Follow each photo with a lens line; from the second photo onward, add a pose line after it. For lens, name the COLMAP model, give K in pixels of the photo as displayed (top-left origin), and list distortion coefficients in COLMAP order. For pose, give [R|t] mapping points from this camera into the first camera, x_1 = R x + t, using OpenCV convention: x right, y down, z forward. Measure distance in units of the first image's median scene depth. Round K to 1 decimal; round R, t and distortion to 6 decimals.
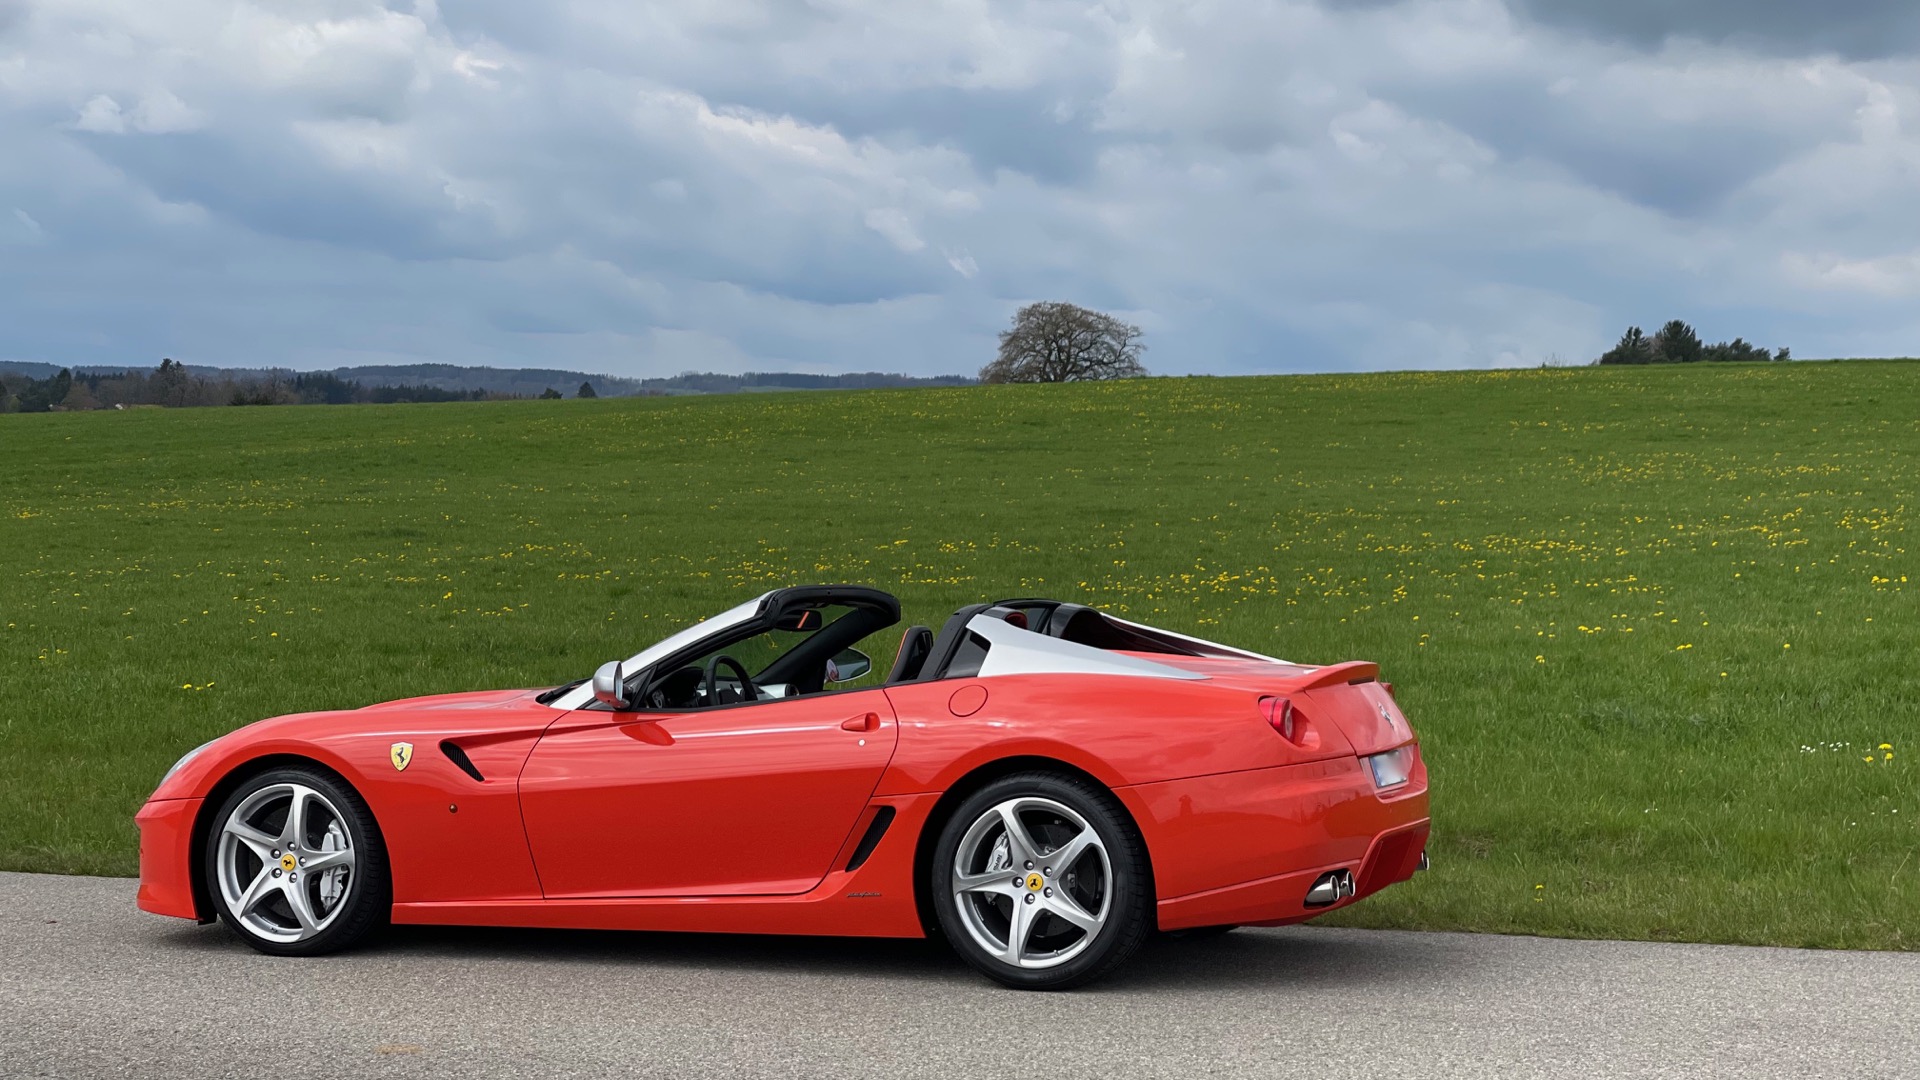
lens RADIAL K [[3465.4, 0, 957.3], [0, 3465.4, 493.3], [0, 0, 1]] dist [0.219113, 0.182690]
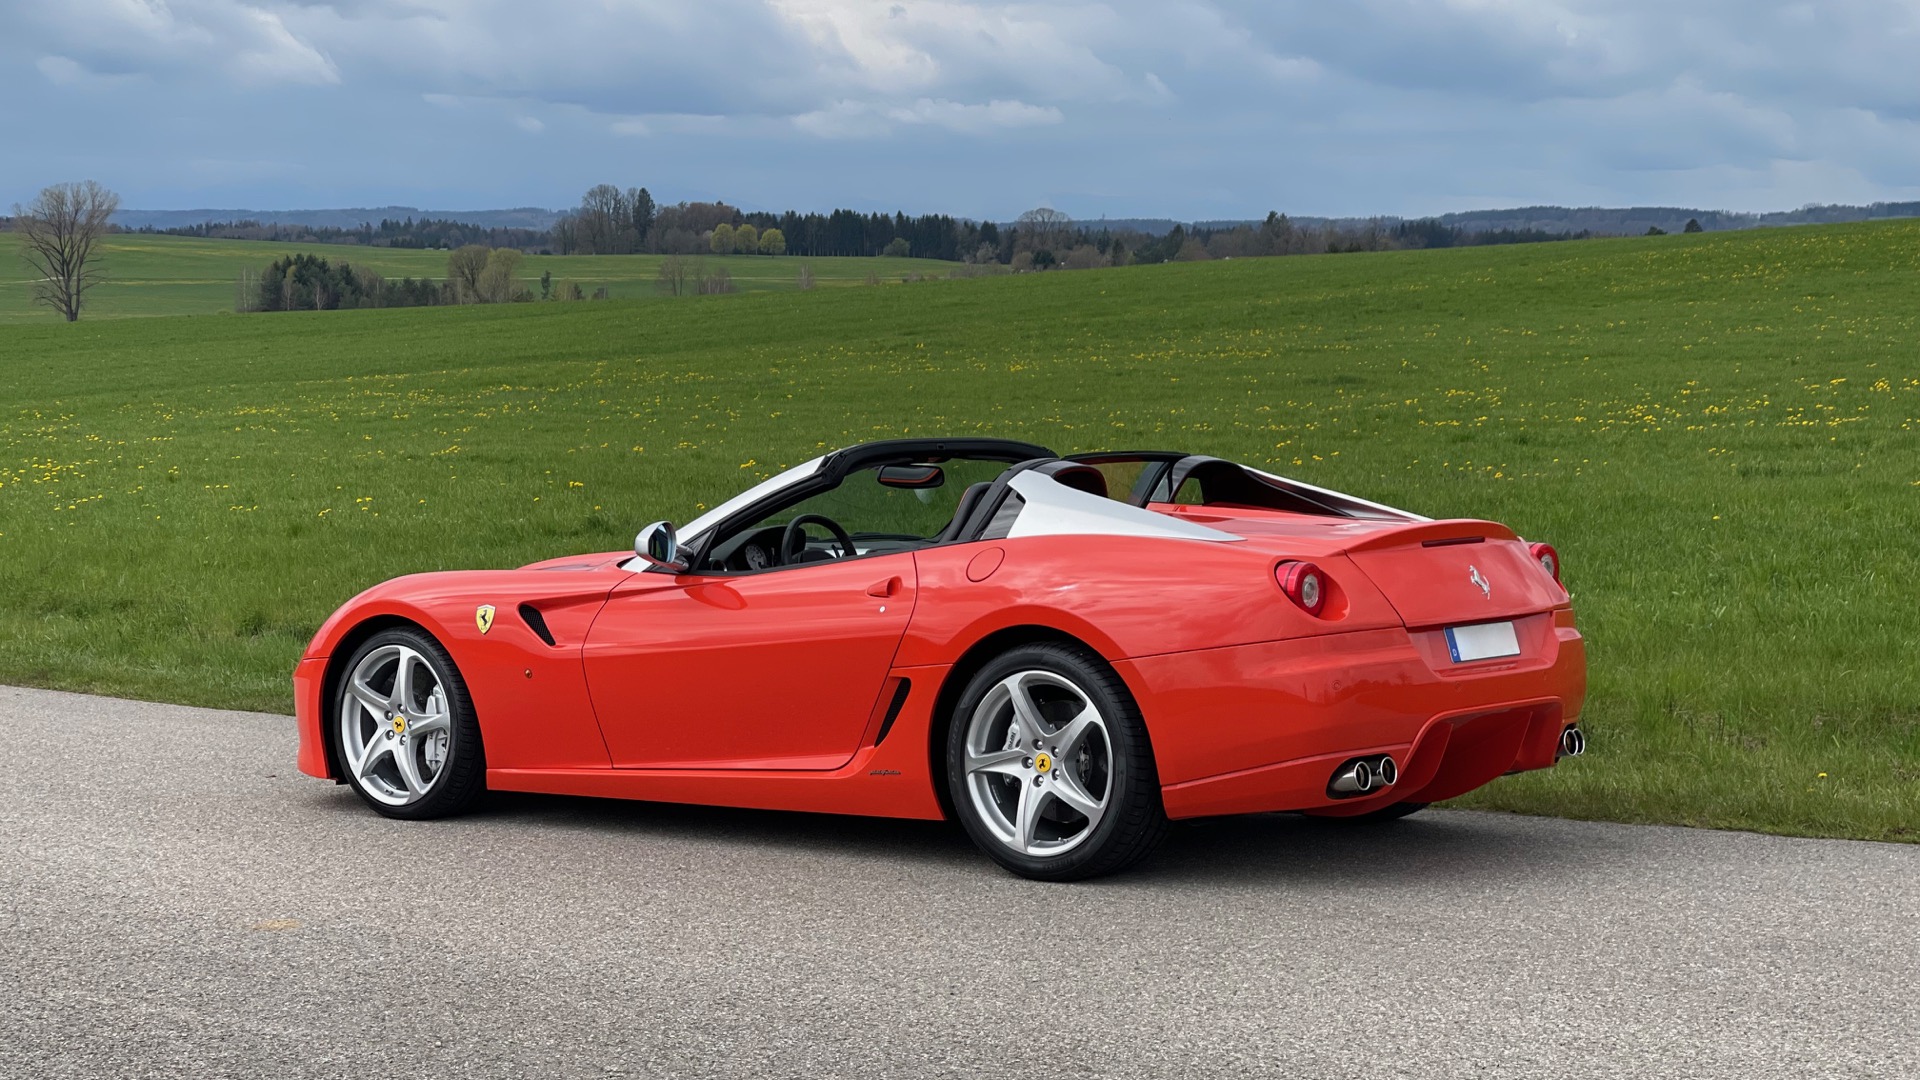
lens RADIAL K [[3465.4, 0, 957.3], [0, 3465.4, 493.3], [0, 0, 1]] dist [0.219113, 0.182690]
pose [[0.949198, -0.004774, -0.314642, 0.264557], [0.018769, 0.998964, 0.041466, 0.002612], [0.314118, -0.045265, 0.948304, 0.120578]]
